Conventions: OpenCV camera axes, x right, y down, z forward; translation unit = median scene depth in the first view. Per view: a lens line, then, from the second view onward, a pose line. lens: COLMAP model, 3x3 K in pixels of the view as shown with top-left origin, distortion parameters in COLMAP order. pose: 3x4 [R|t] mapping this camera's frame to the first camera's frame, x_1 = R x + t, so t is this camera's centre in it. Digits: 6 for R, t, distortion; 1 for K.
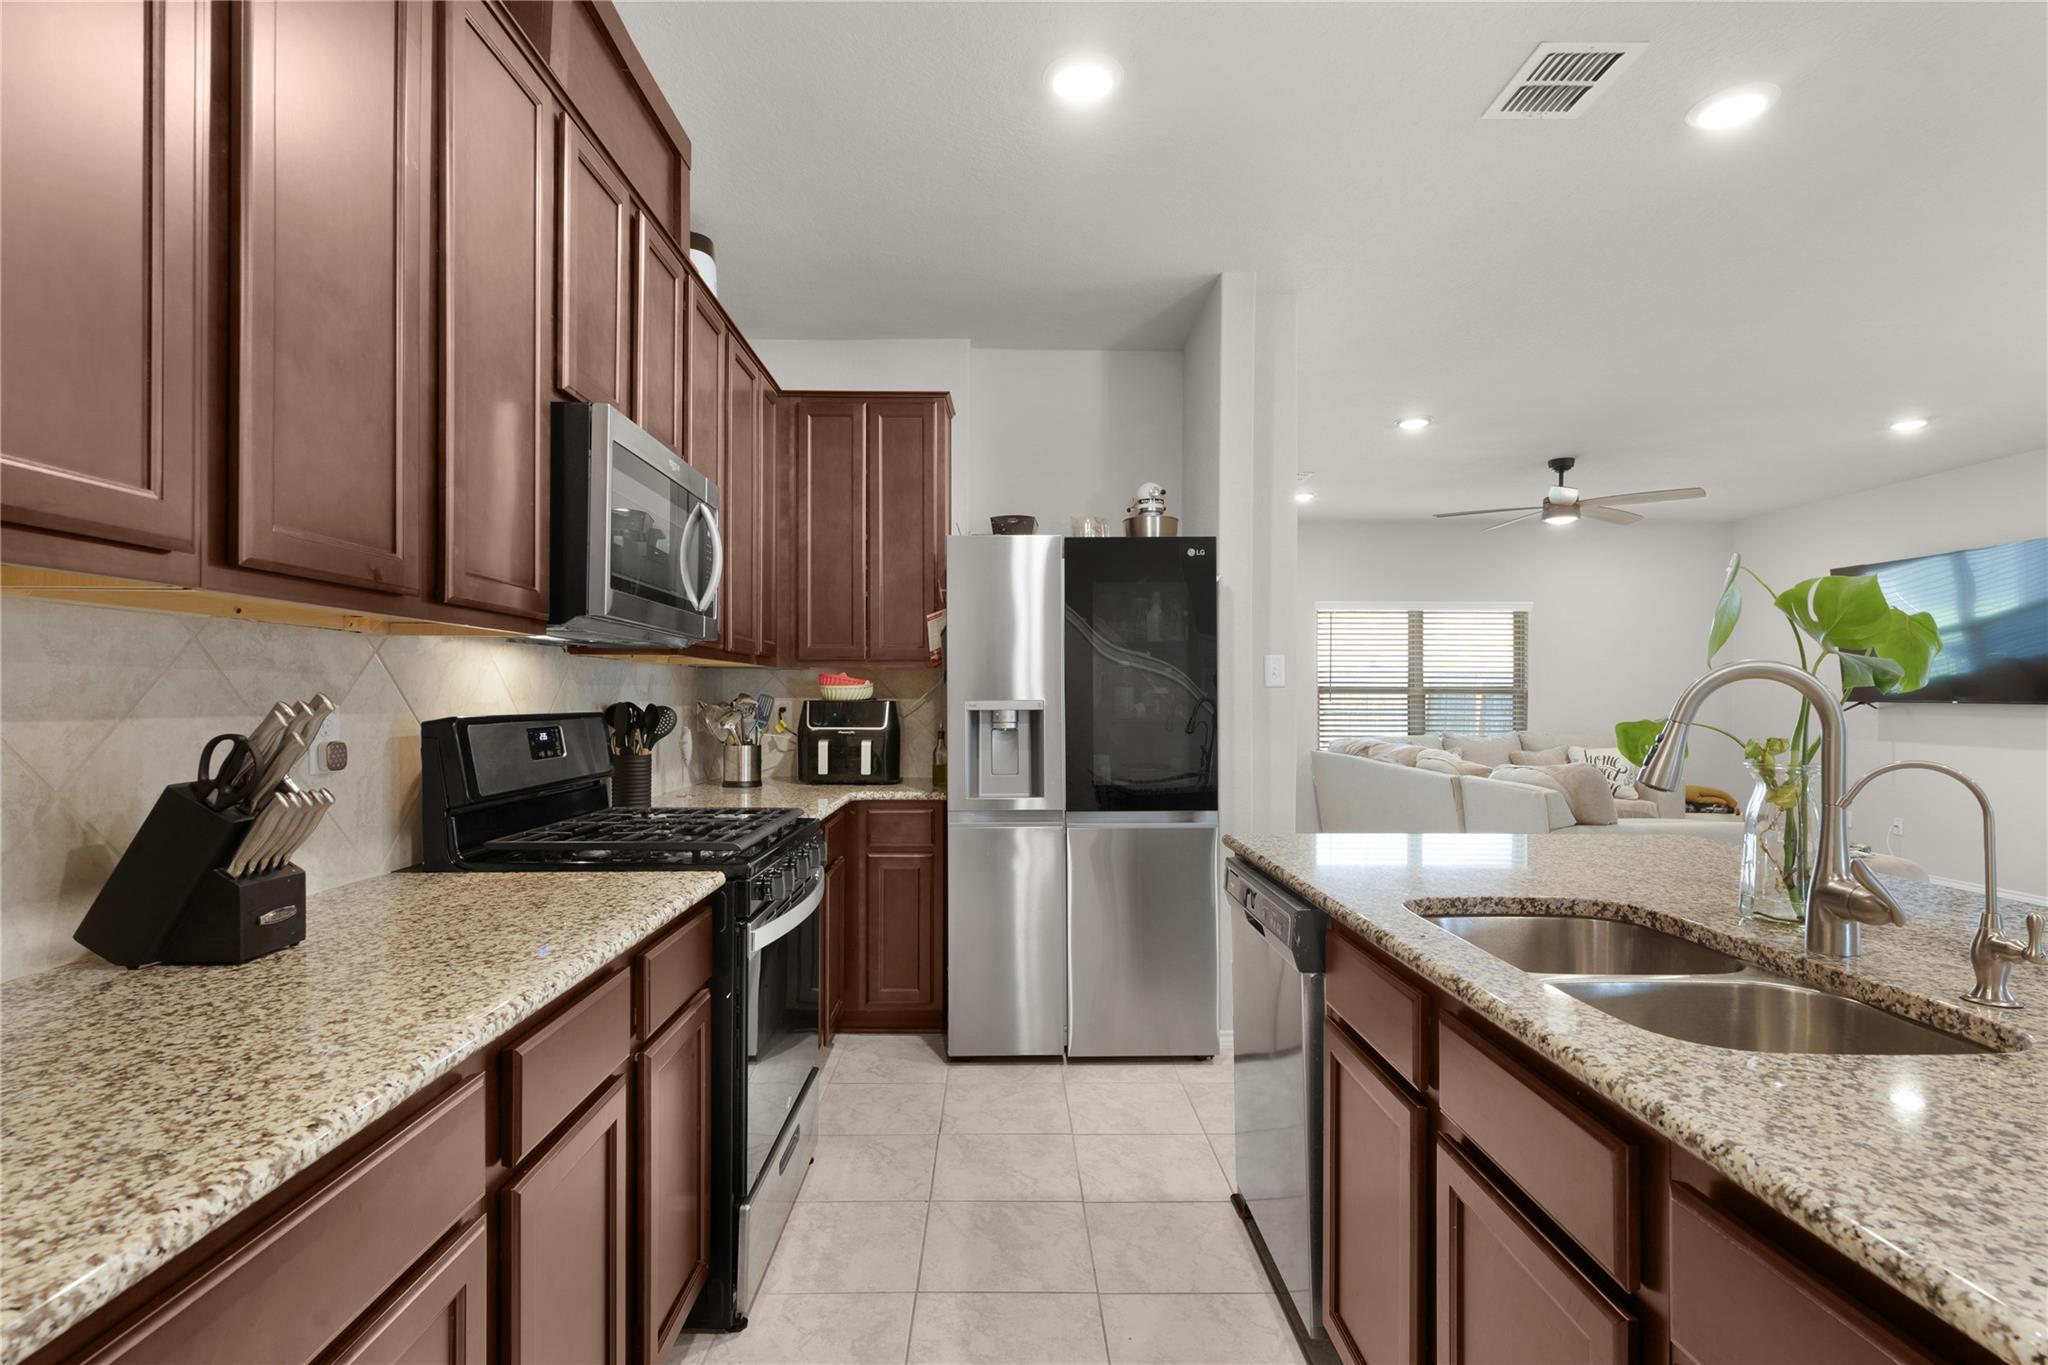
lens RADIAL K [[1006.4, 0, 1020.1], [0, 1006.4, 696.3], [0, 0, 1]] dist [0.001936, -0.000572]
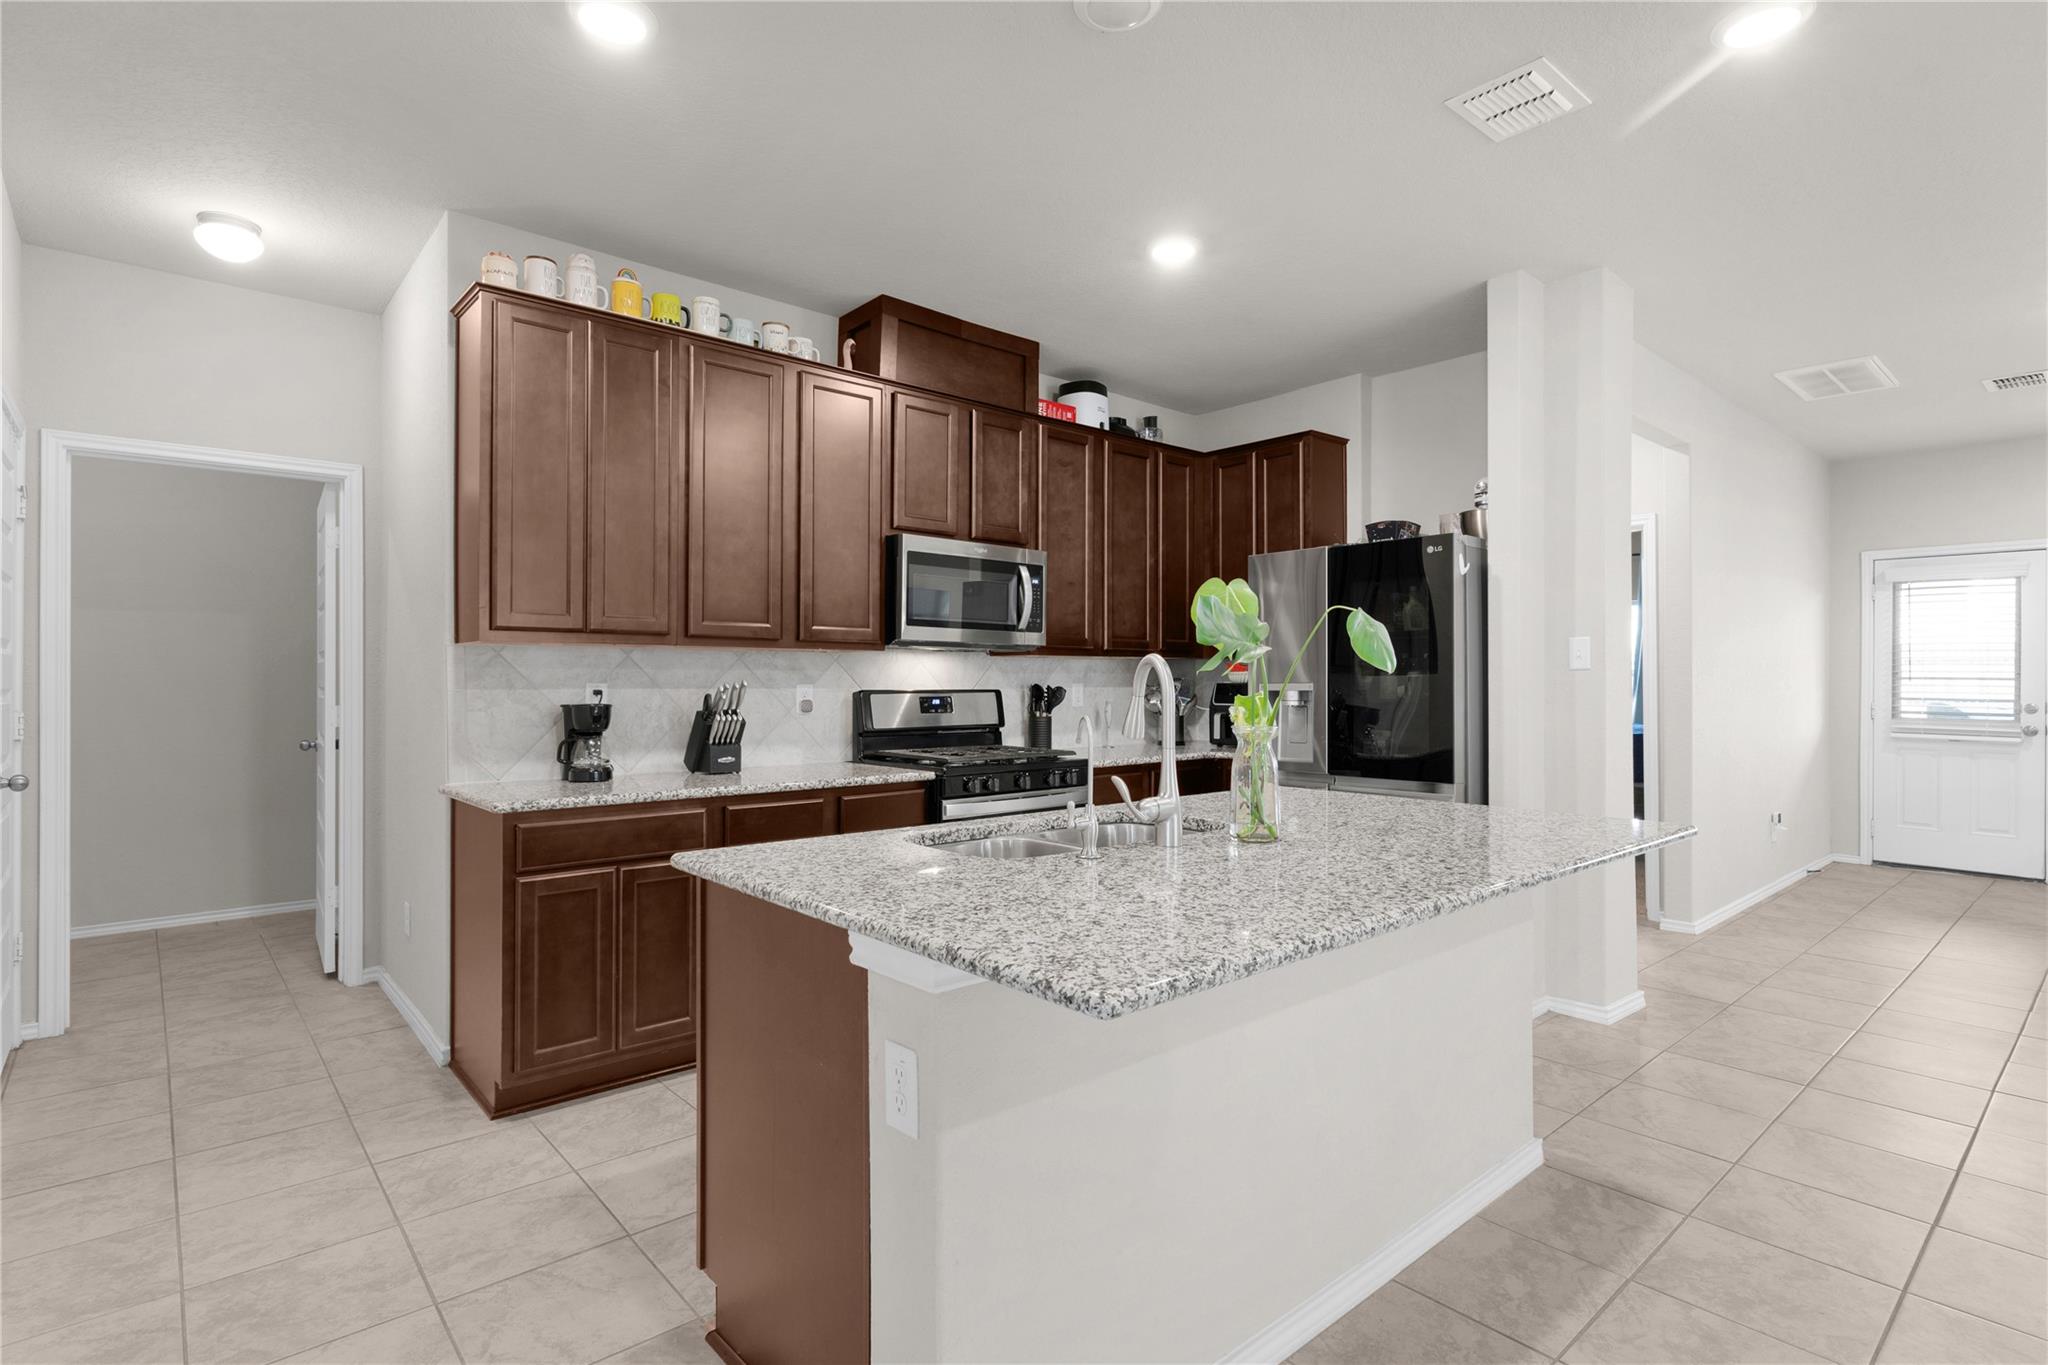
lens RADIAL K [[1006.4, 0, 1028.1], [0, 1006.4, 675.6], [0, 0, 1]] dist [0.001936, -0.000572]
pose [[0.651274, -0.004961, -0.758826, 1.044311], [0.001729, 0.999986, -0.005053, 0.001281], [0.758841, 0.001979, 0.651273, -0.089325]]
